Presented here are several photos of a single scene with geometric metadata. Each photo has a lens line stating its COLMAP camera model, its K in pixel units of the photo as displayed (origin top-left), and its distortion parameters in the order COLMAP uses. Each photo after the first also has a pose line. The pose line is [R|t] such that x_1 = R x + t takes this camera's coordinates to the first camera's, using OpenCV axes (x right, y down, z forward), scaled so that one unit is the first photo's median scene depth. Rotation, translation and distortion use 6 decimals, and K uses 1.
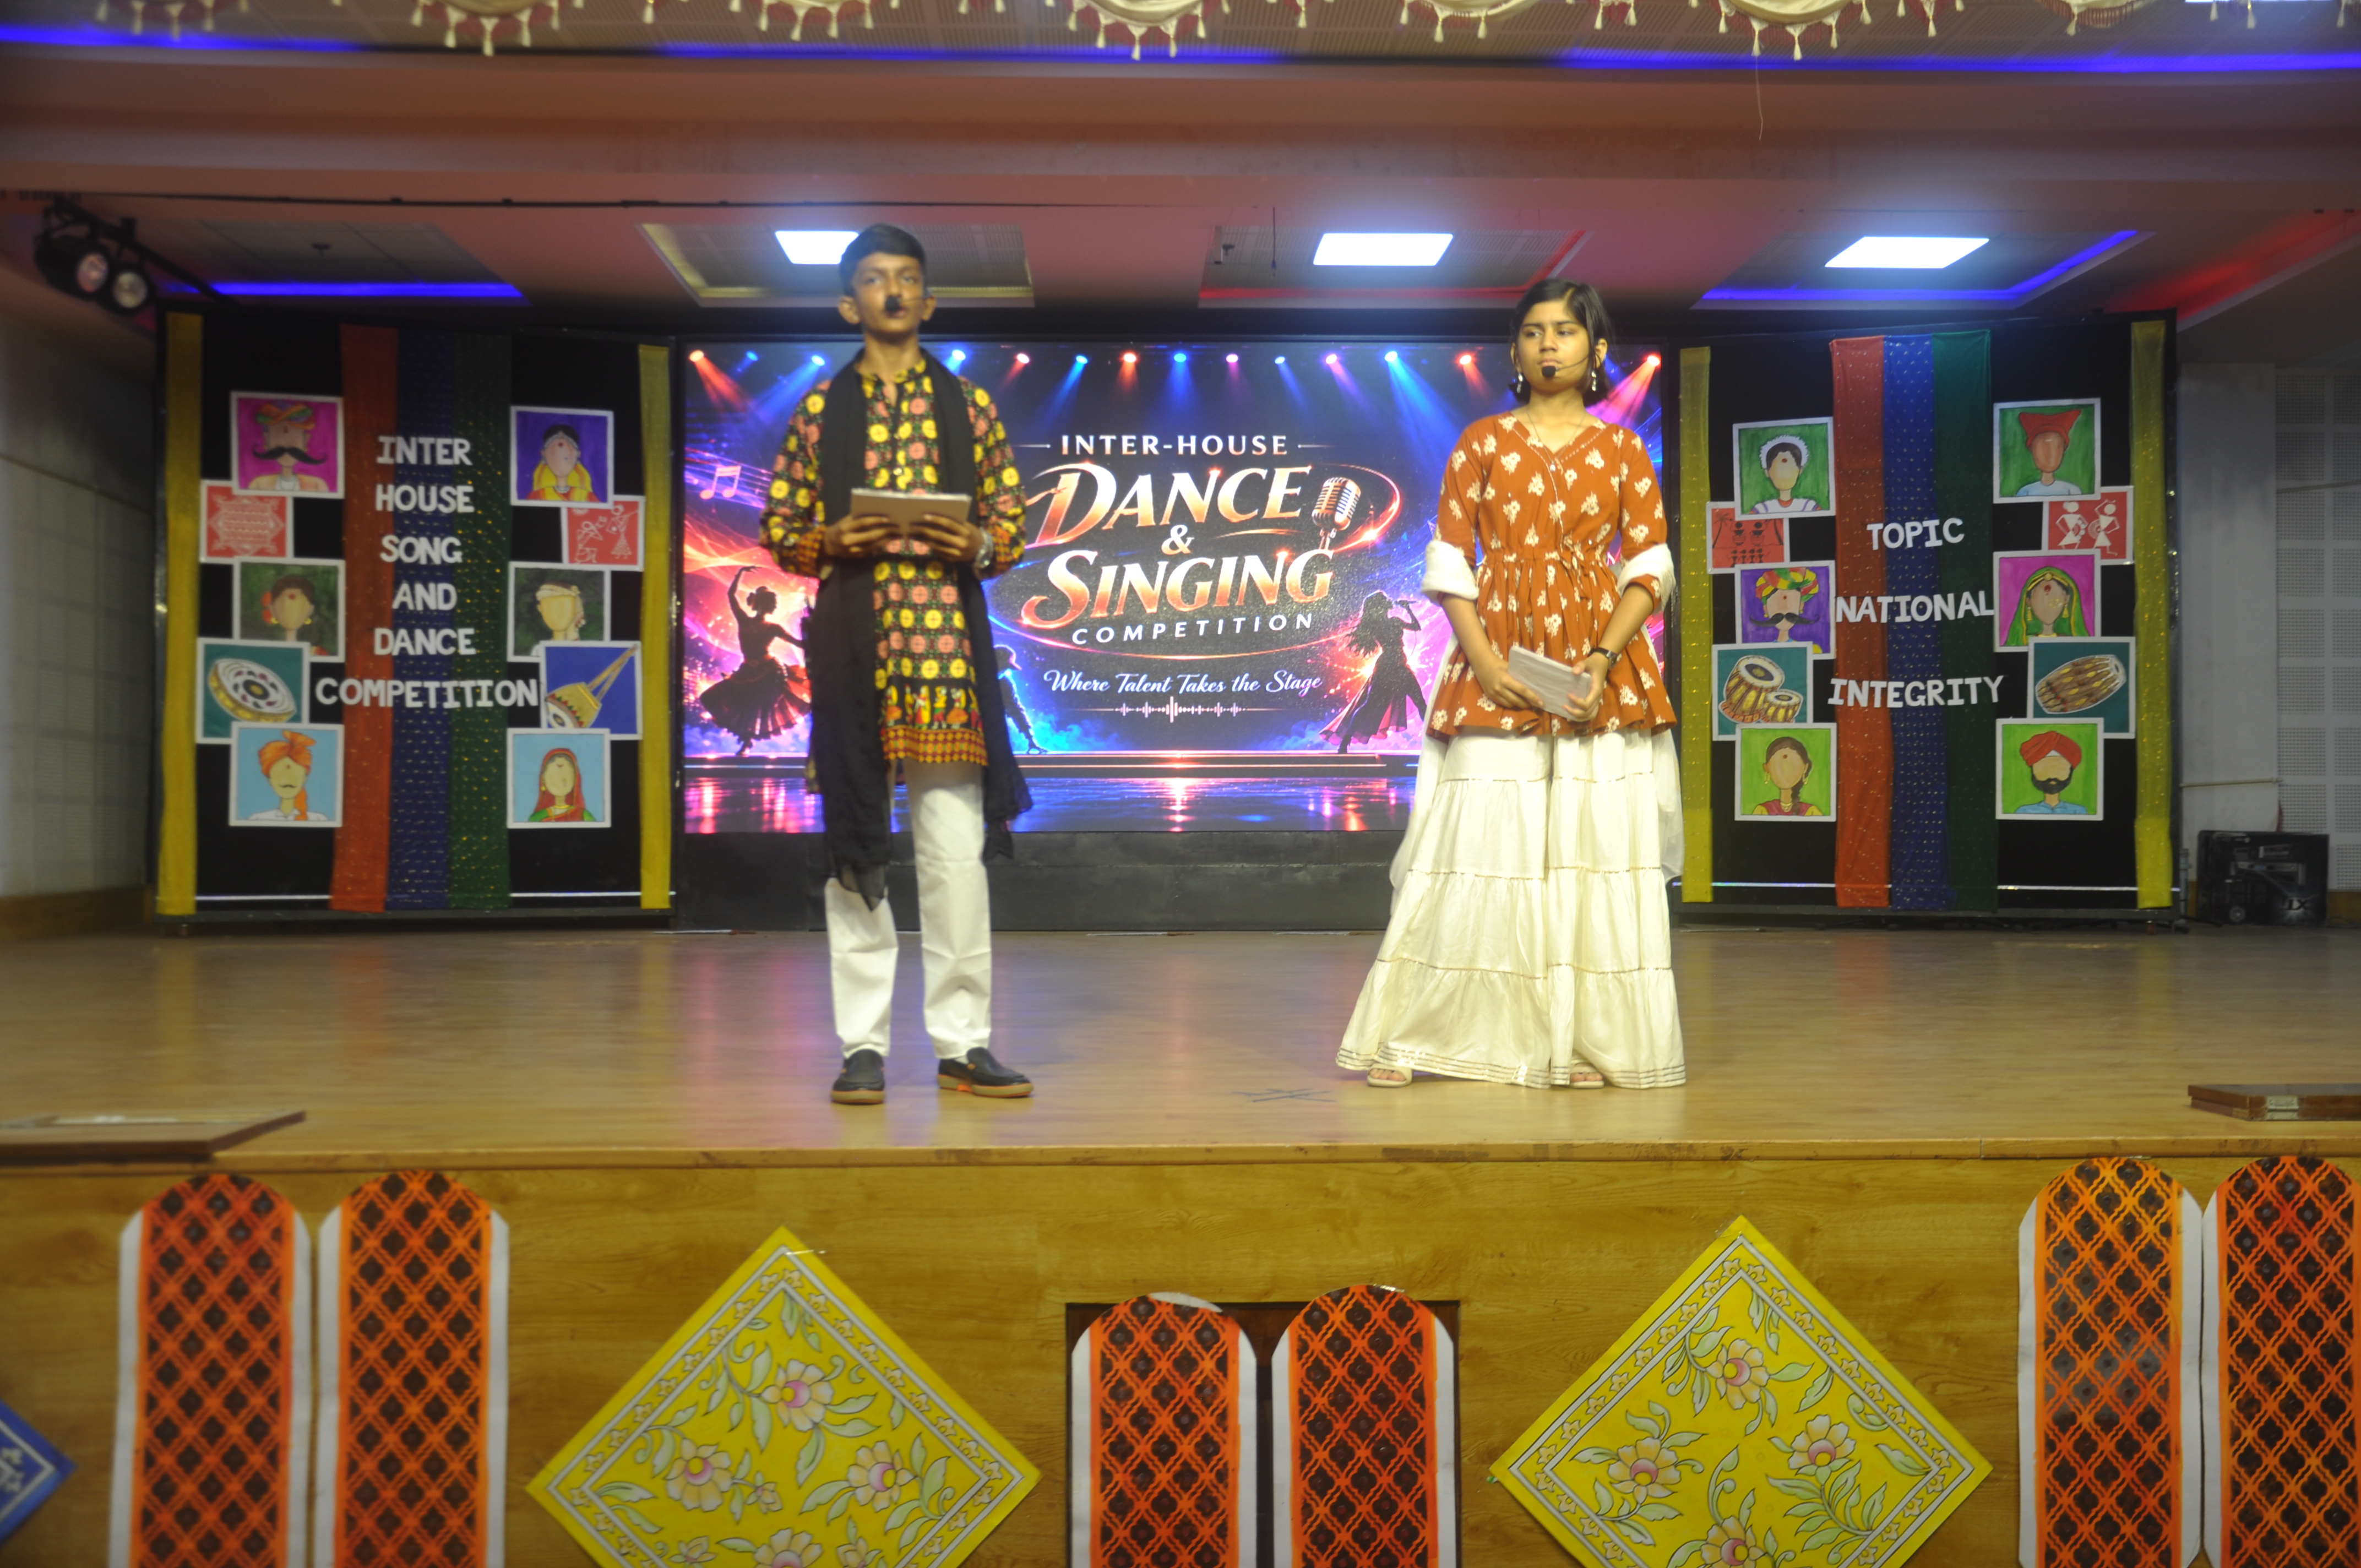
lens RADIAL K [[2426.1, 0, 1194.7], [0, 2426.1, 785.6], [0, 0, 1]] dist [0.005805, 0.000000]
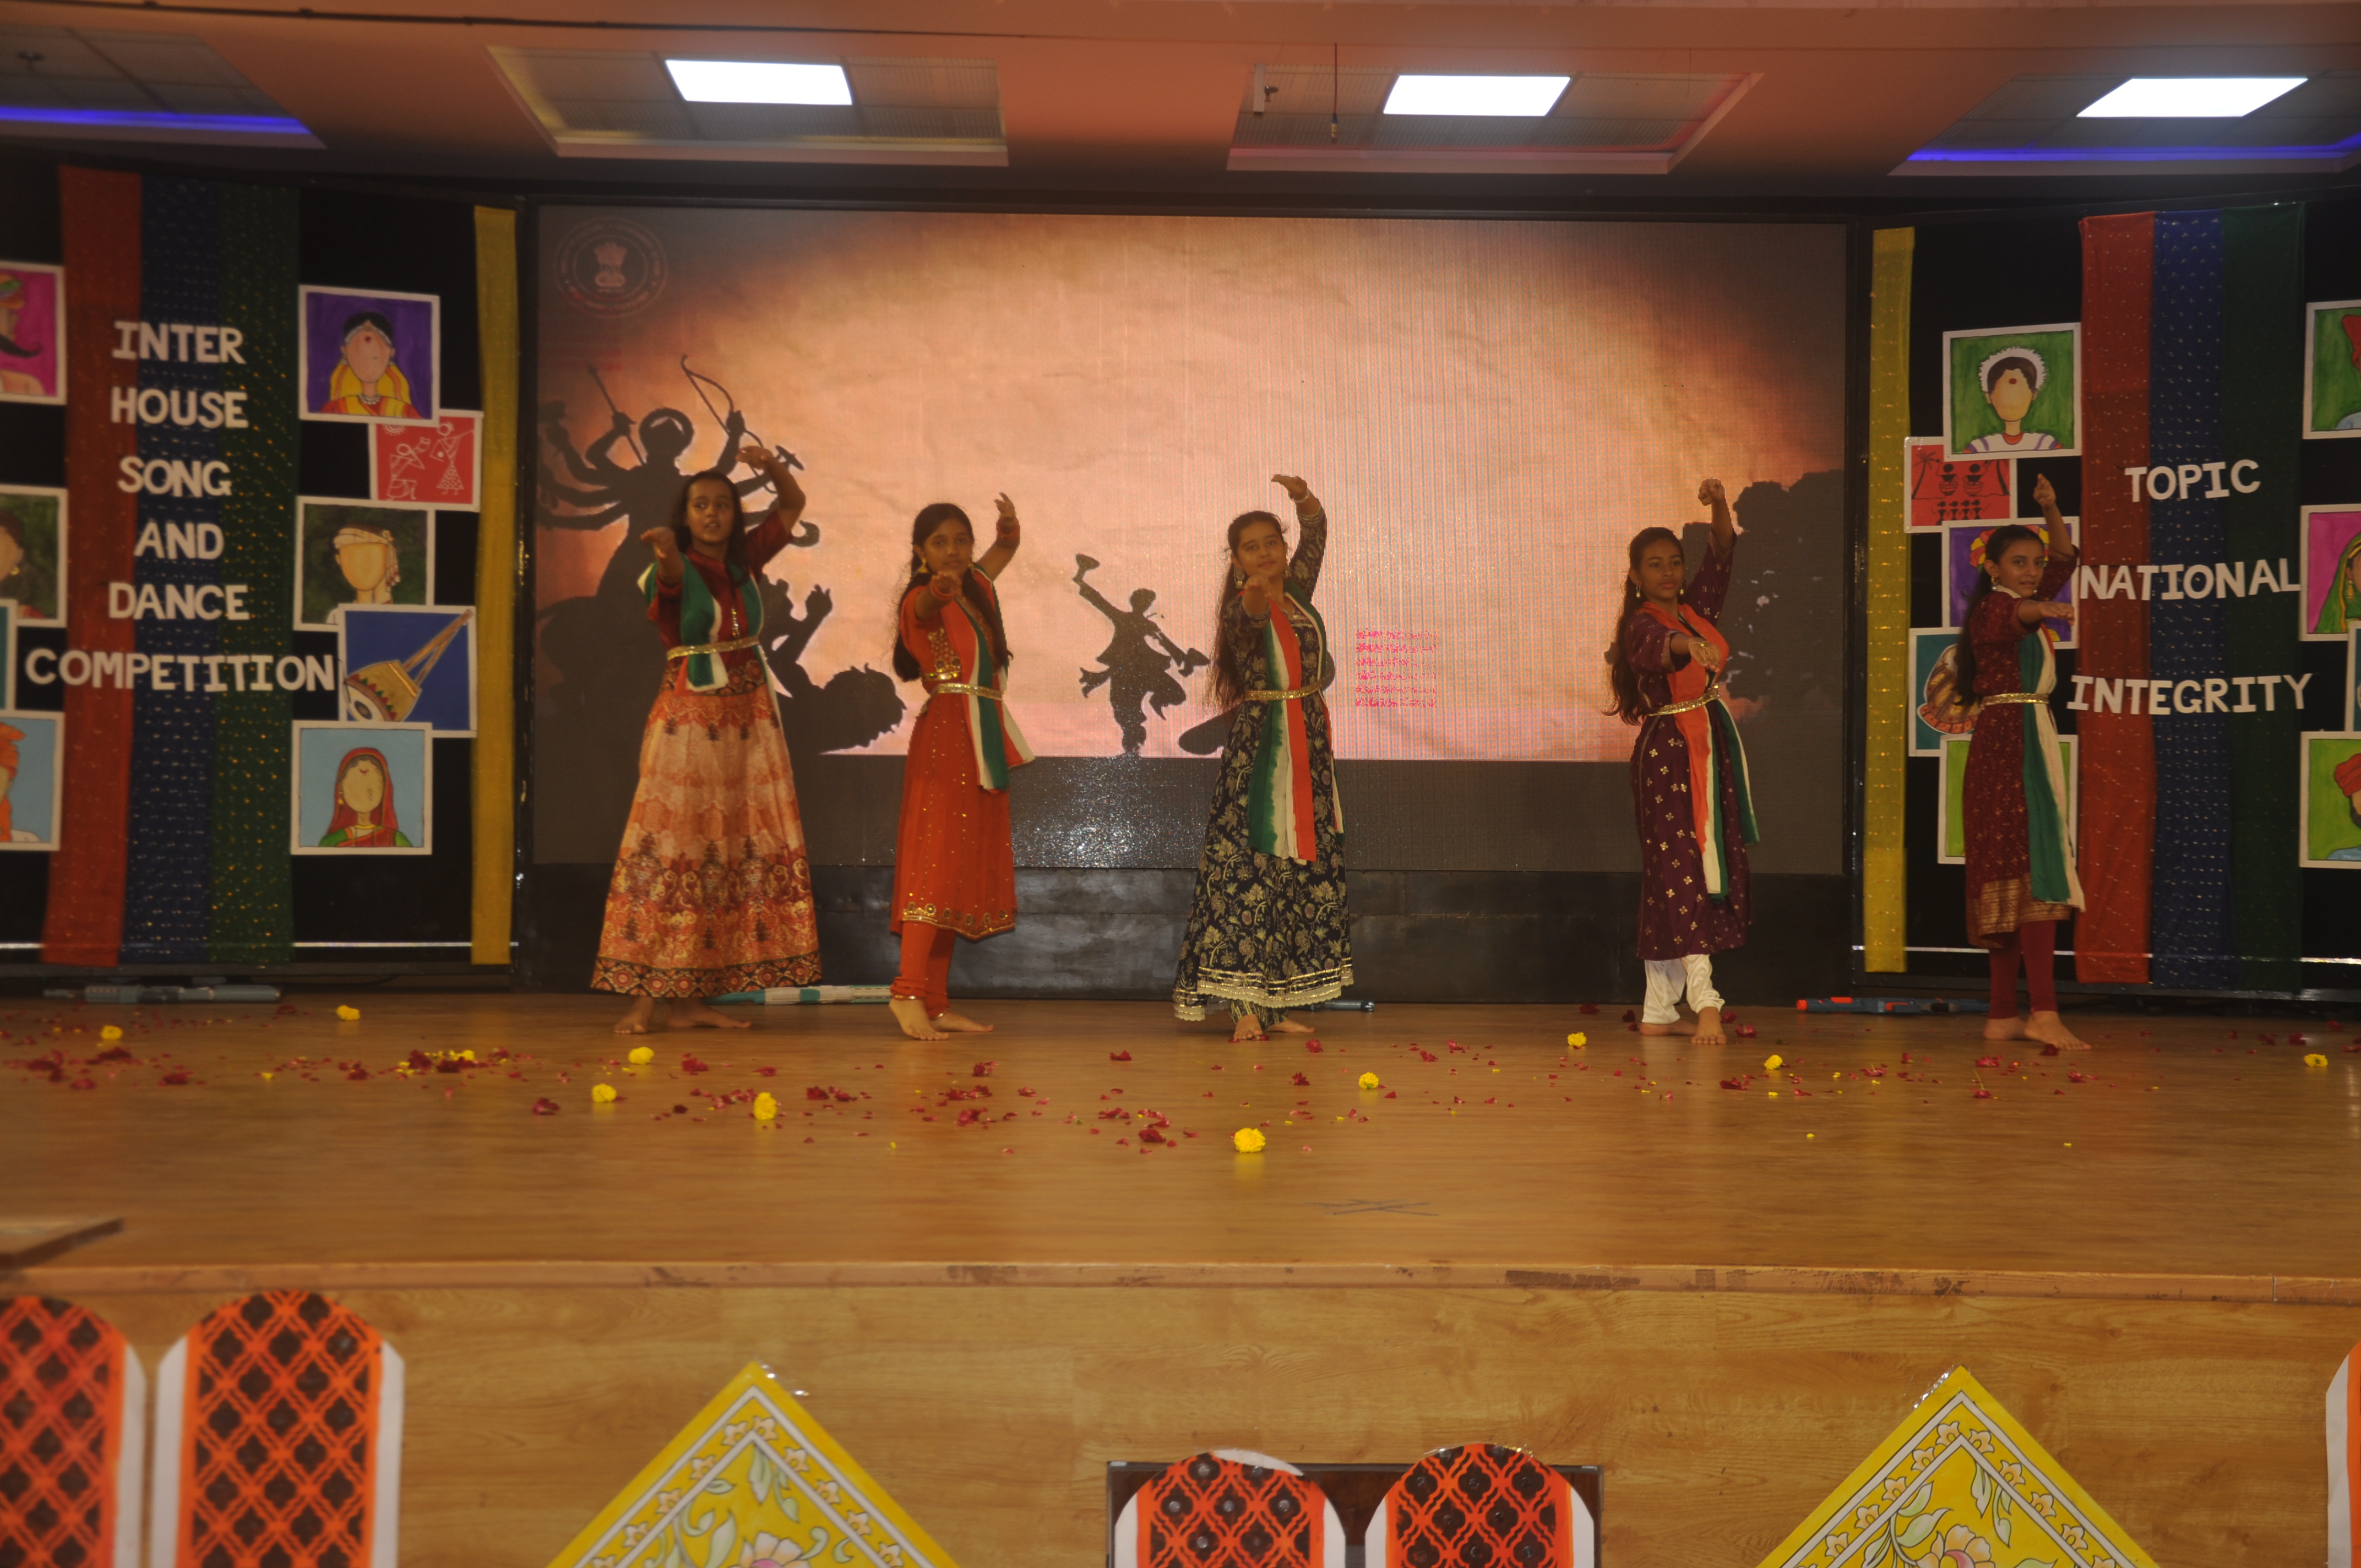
lens RADIAL K [[3367.3, 0, 1183.8], [0, 3367.3, 787.4], [0, 0, 1]] dist [0.216041, 0.000000]
pose [[0.999917, 0.012170, 0.004332, -0.025161], [-0.012148, 0.999914, -0.004884, -0.002199], [-0.004391, 0.004831, 0.999979, -0.082897]]
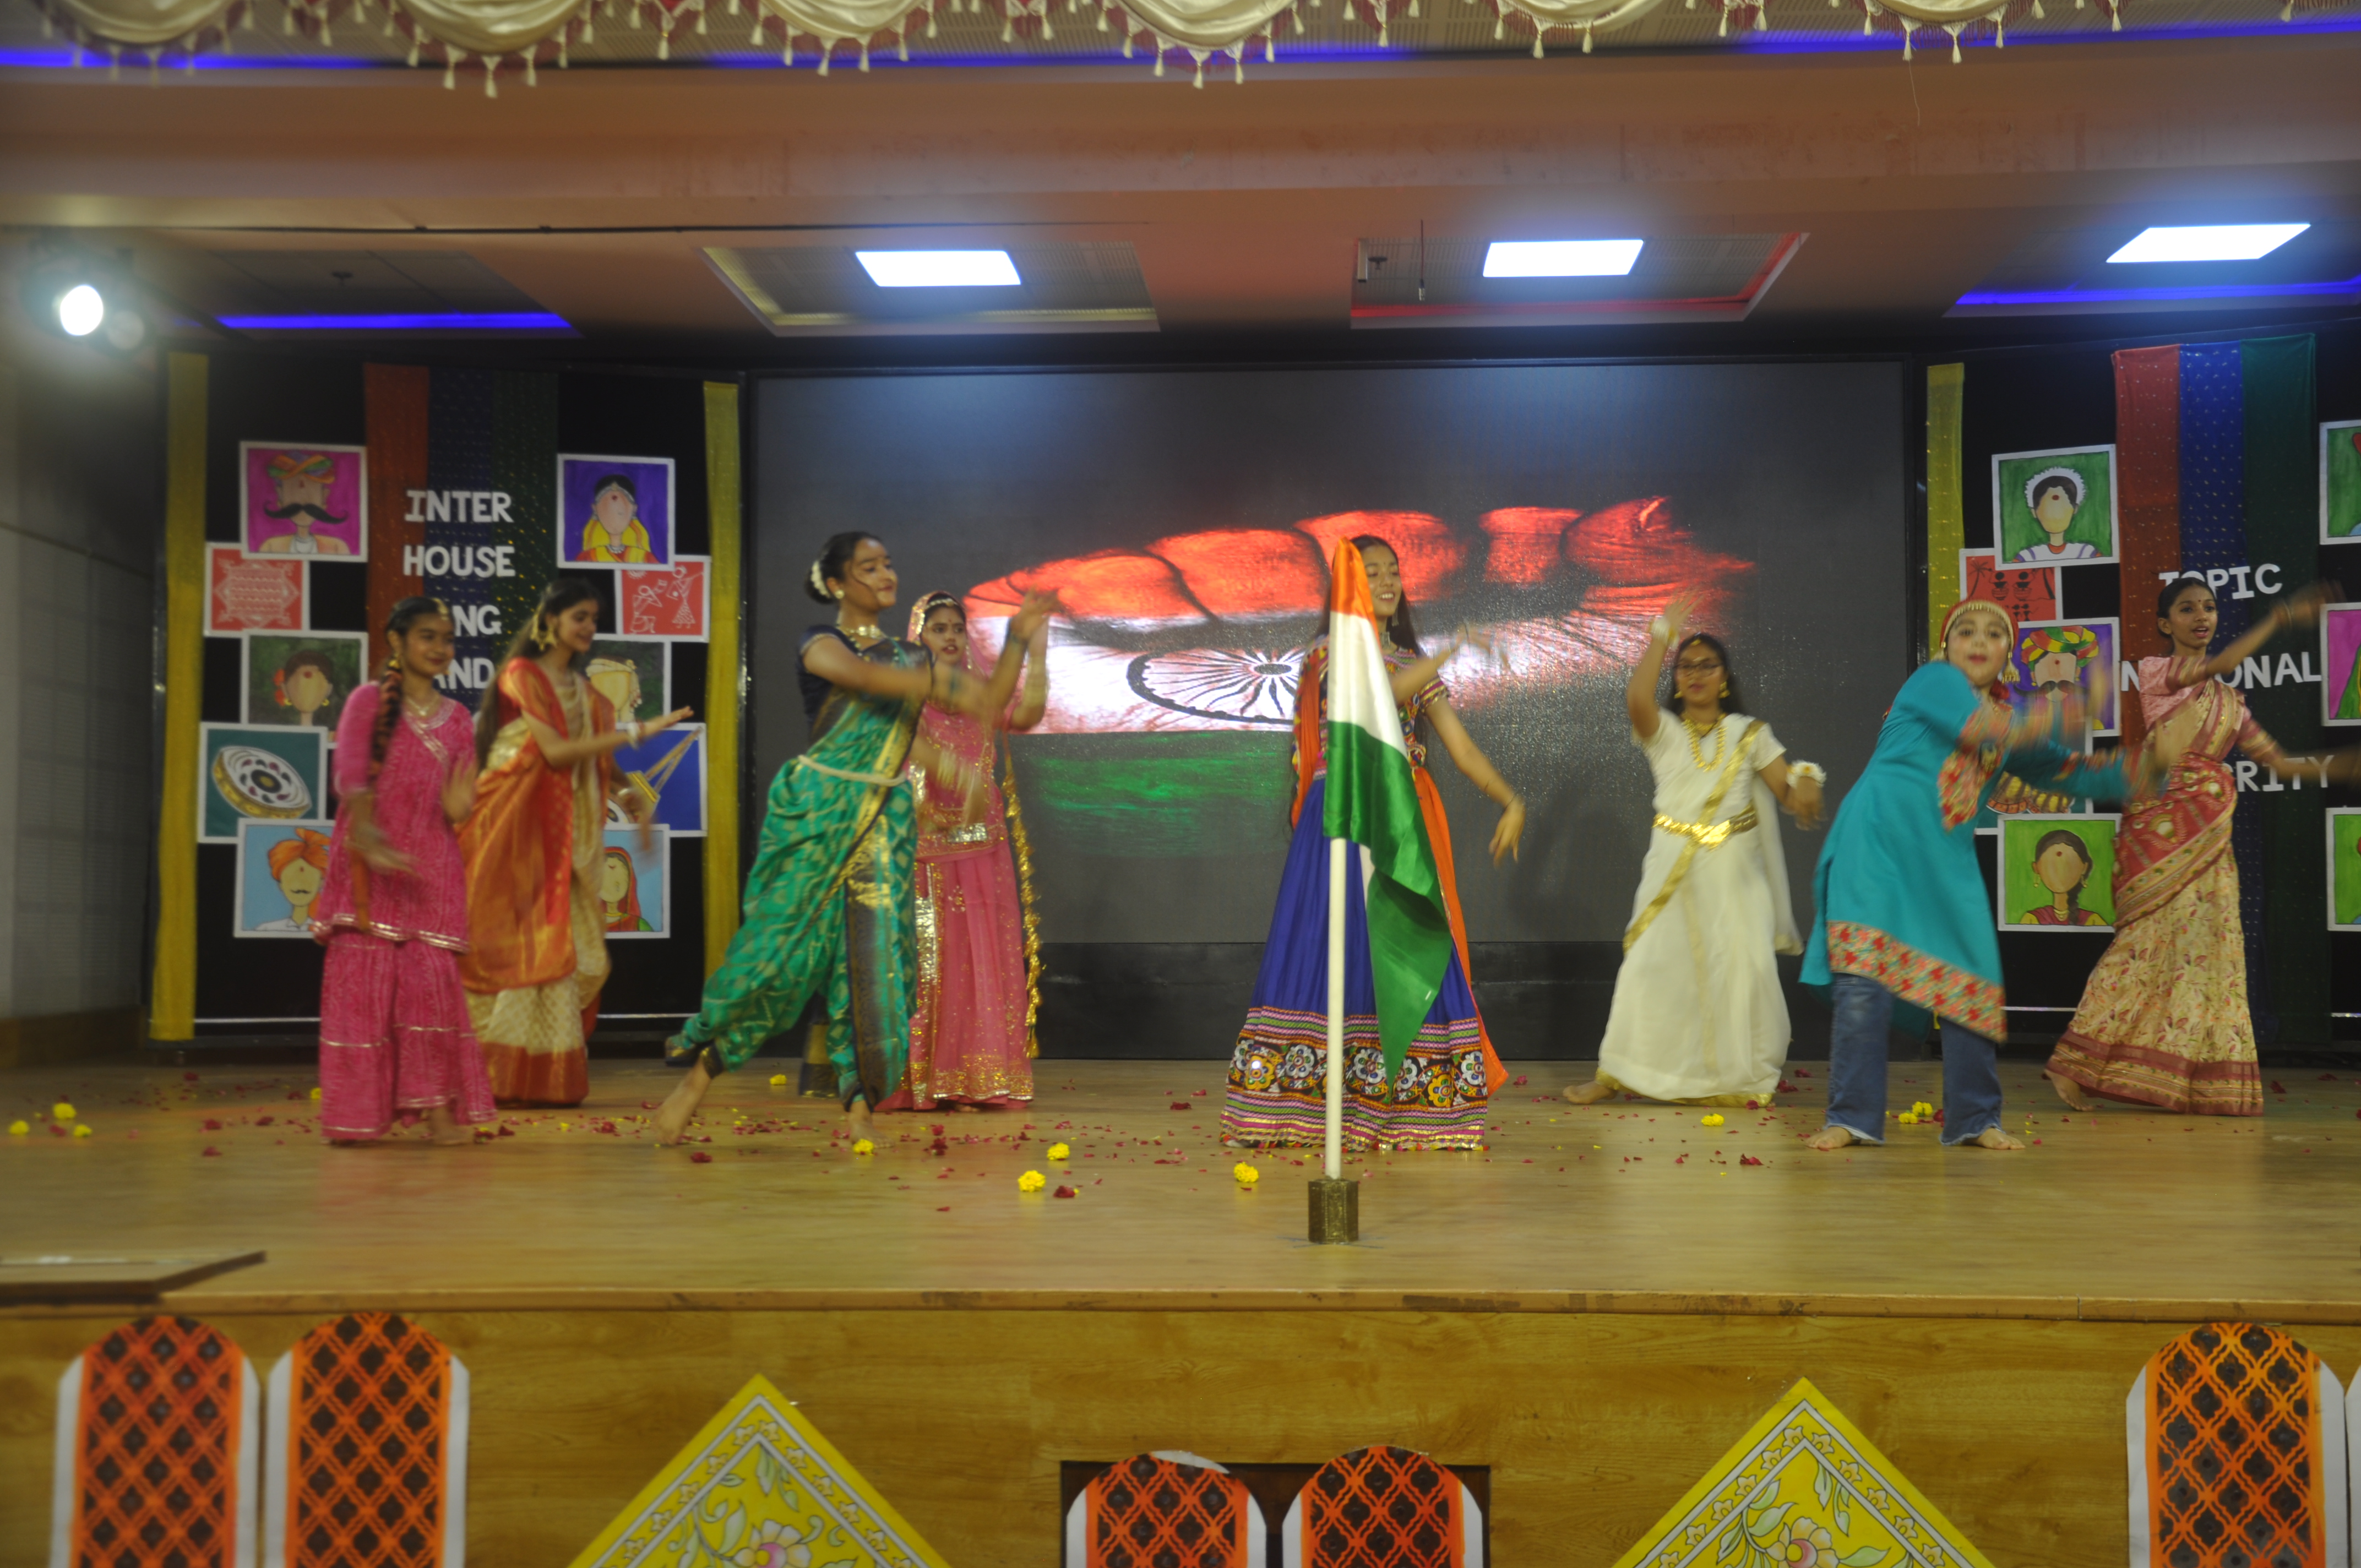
lens RADIAL K [[3020.2, 0, 1194.4], [0, 3020.2, 785.2], [0, 0, 1]] dist [0.137453, 0.000000]
pose [[0.996234, -0.003752, -0.086623, 0.070290], [0.001060, 0.999516, -0.031096, -0.005912], [0.086697, 0.030887, 0.995756, -0.112749]]
